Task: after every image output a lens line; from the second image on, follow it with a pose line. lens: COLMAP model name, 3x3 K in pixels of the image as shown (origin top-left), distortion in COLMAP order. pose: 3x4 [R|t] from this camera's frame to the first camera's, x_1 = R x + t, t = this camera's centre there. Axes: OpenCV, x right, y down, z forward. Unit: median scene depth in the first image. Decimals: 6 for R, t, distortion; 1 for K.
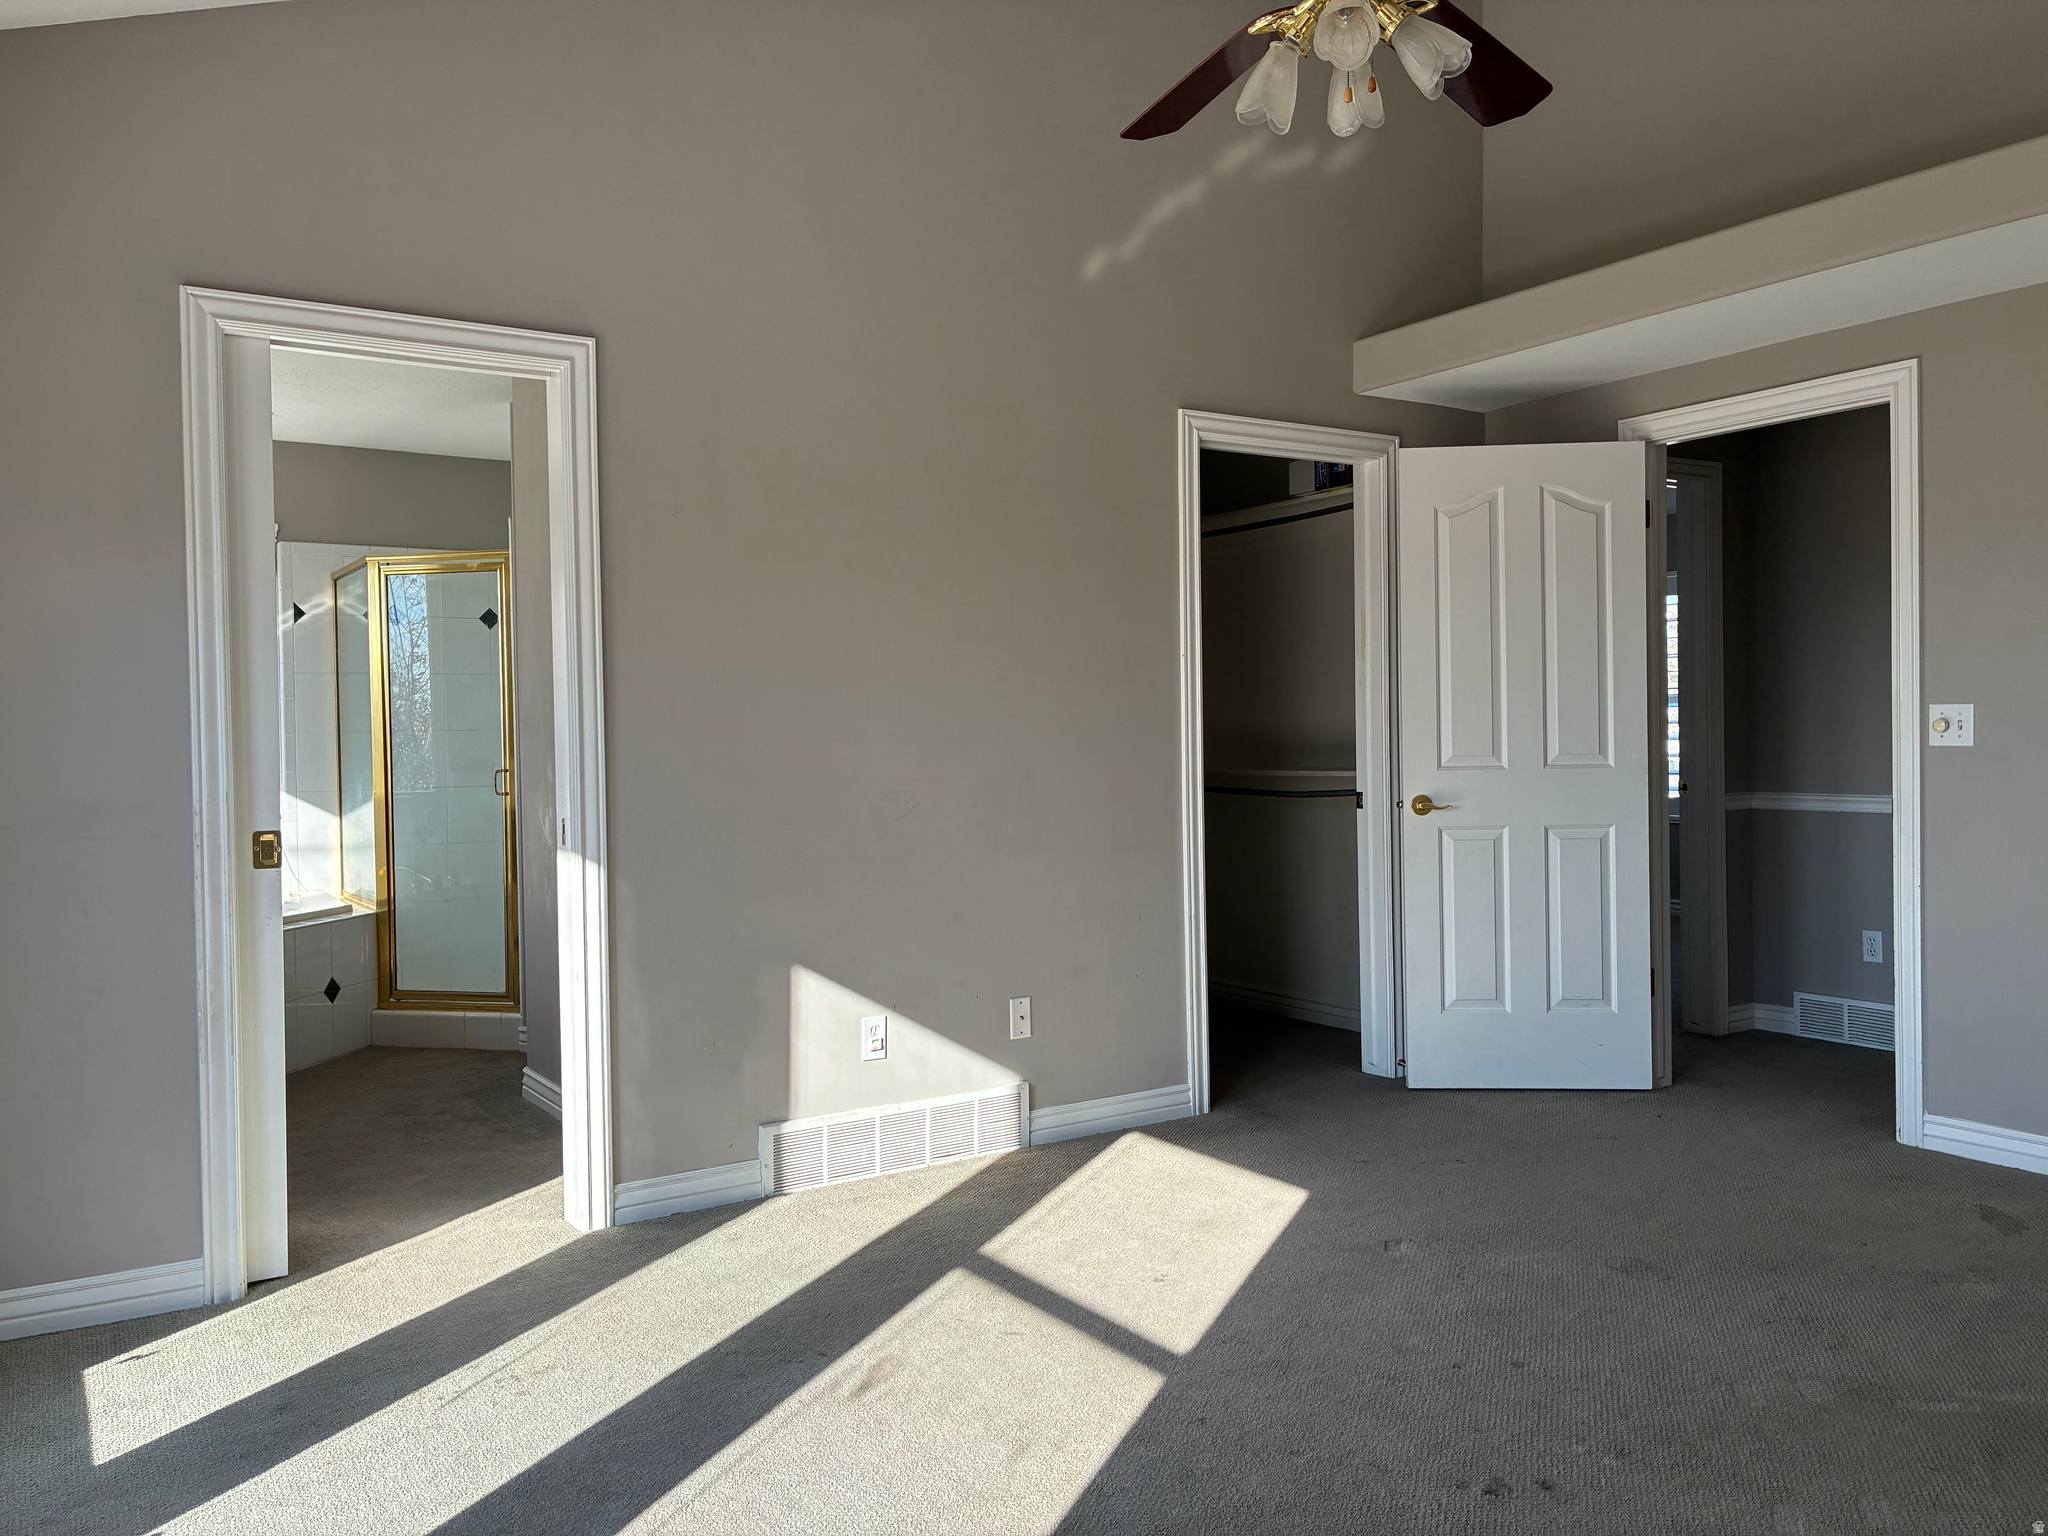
lens RADIAL K [[1528.3, 0, 1024.0], [0, 1528.3, 768.0], [0, 0, 1]] dist [0.036374, -0.004243]
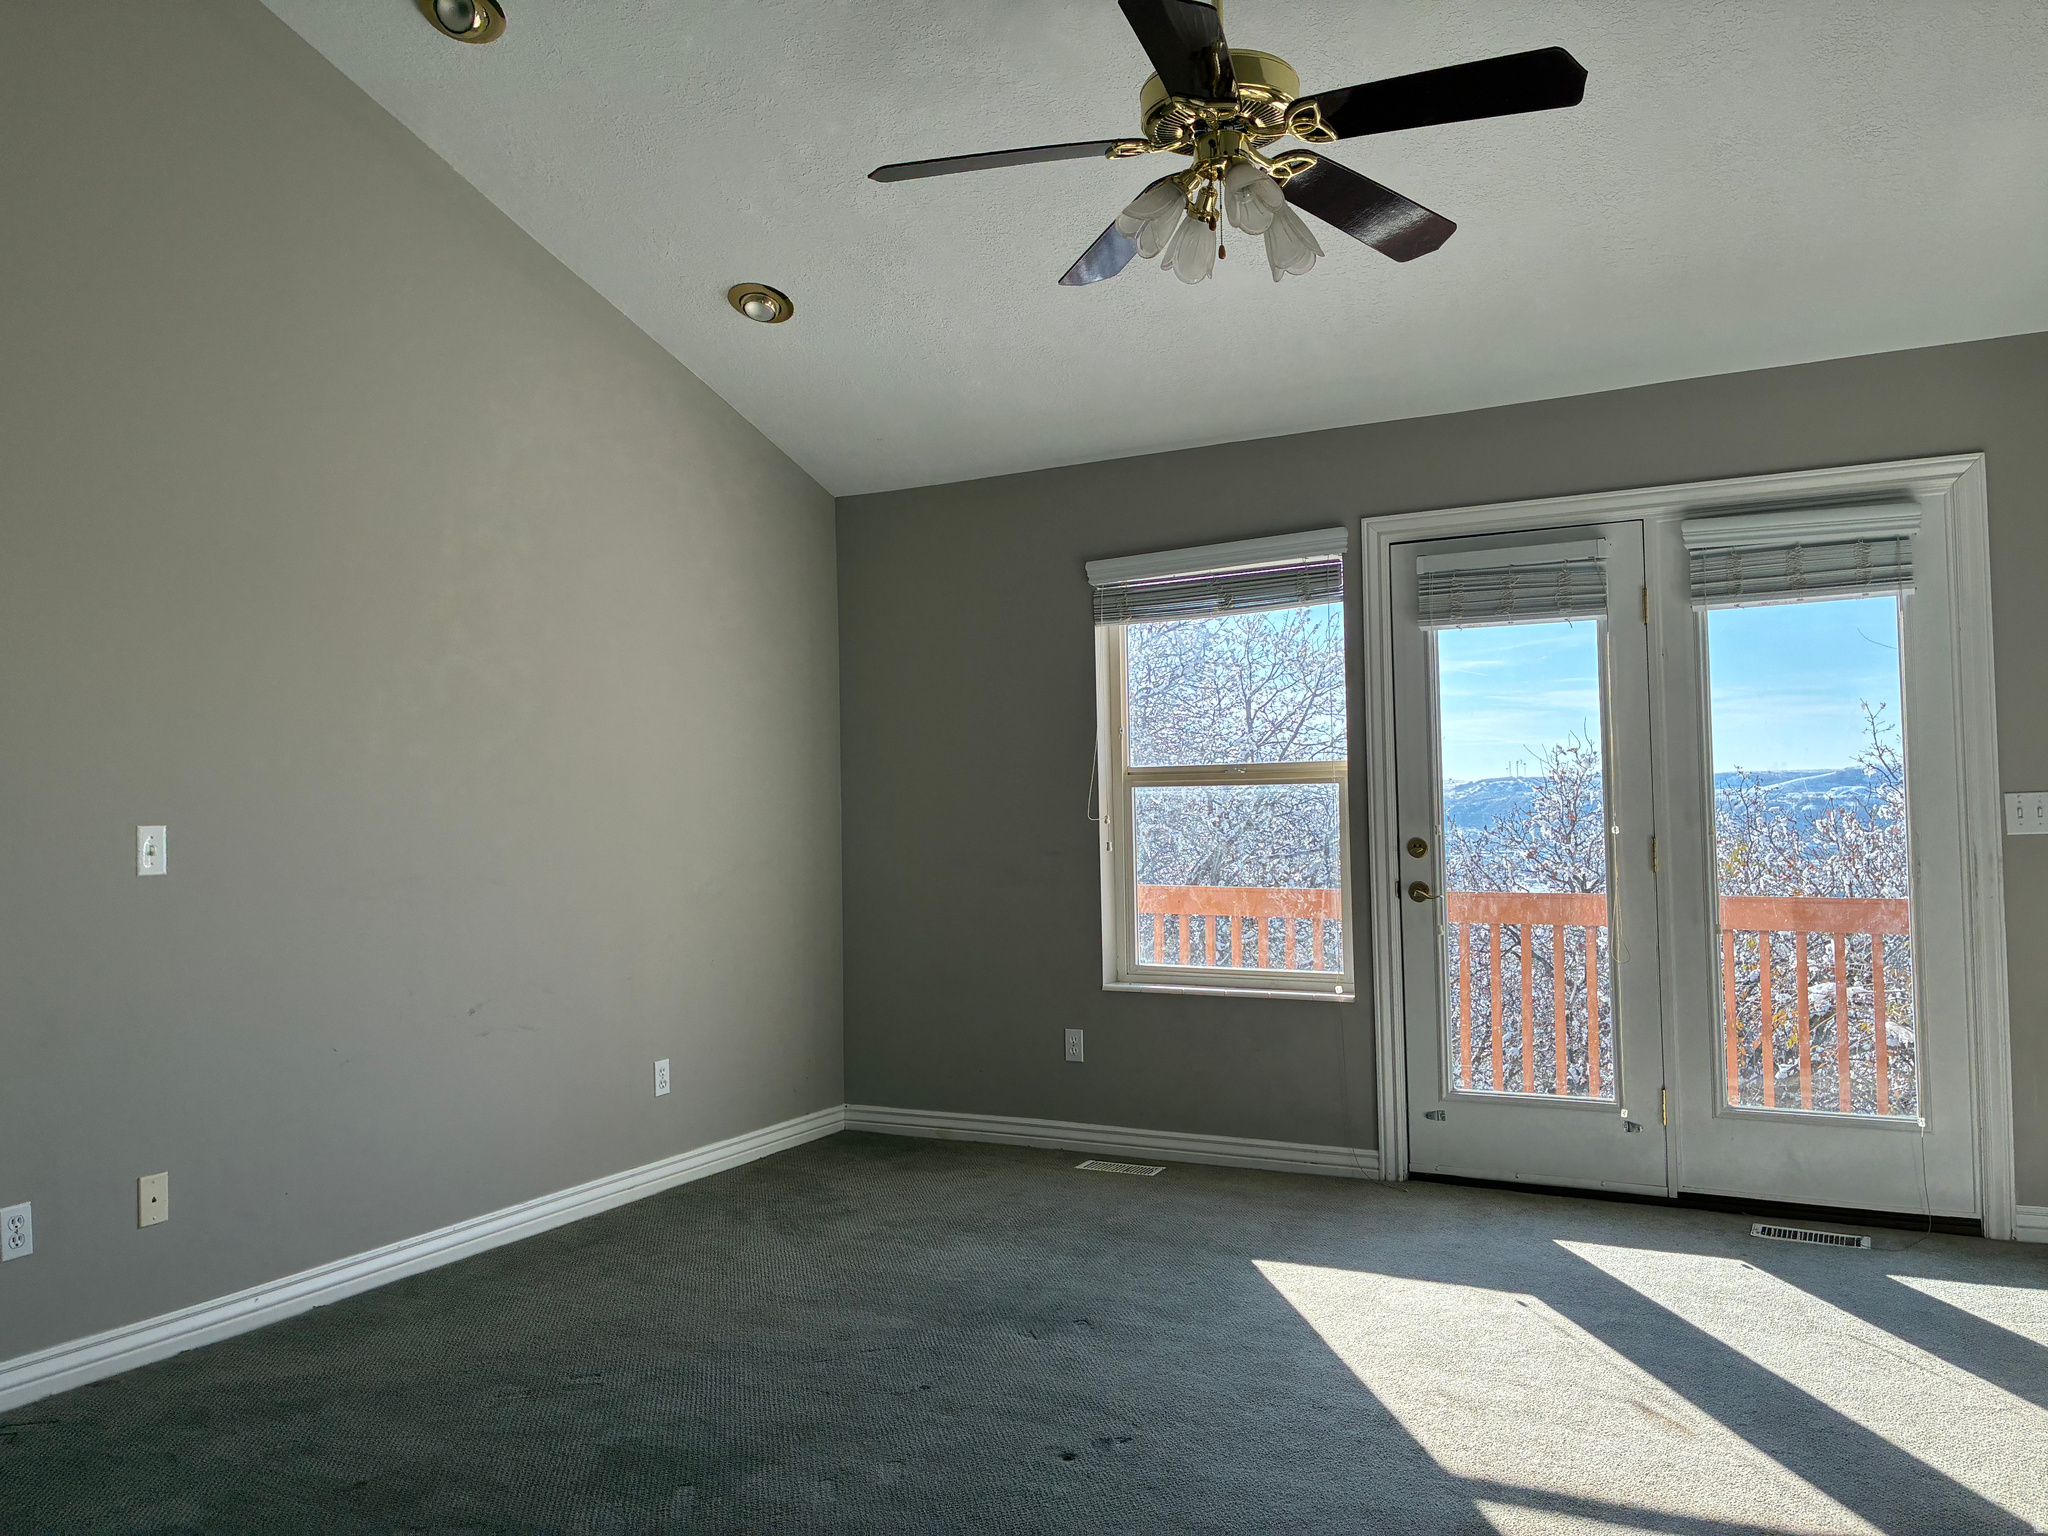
lens RADIAL K [[1528.3, 0, 1024.0], [0, 1528.3, 768.0], [0, 0, 1]] dist [0.036374, -0.004243]
pose [[-0.878473, 0.016169, -0.477518, 0.607313], [0.026554, 0.999535, -0.015005, -0.041368], [0.477053, -0.025862, -0.878494, 1.323181]]
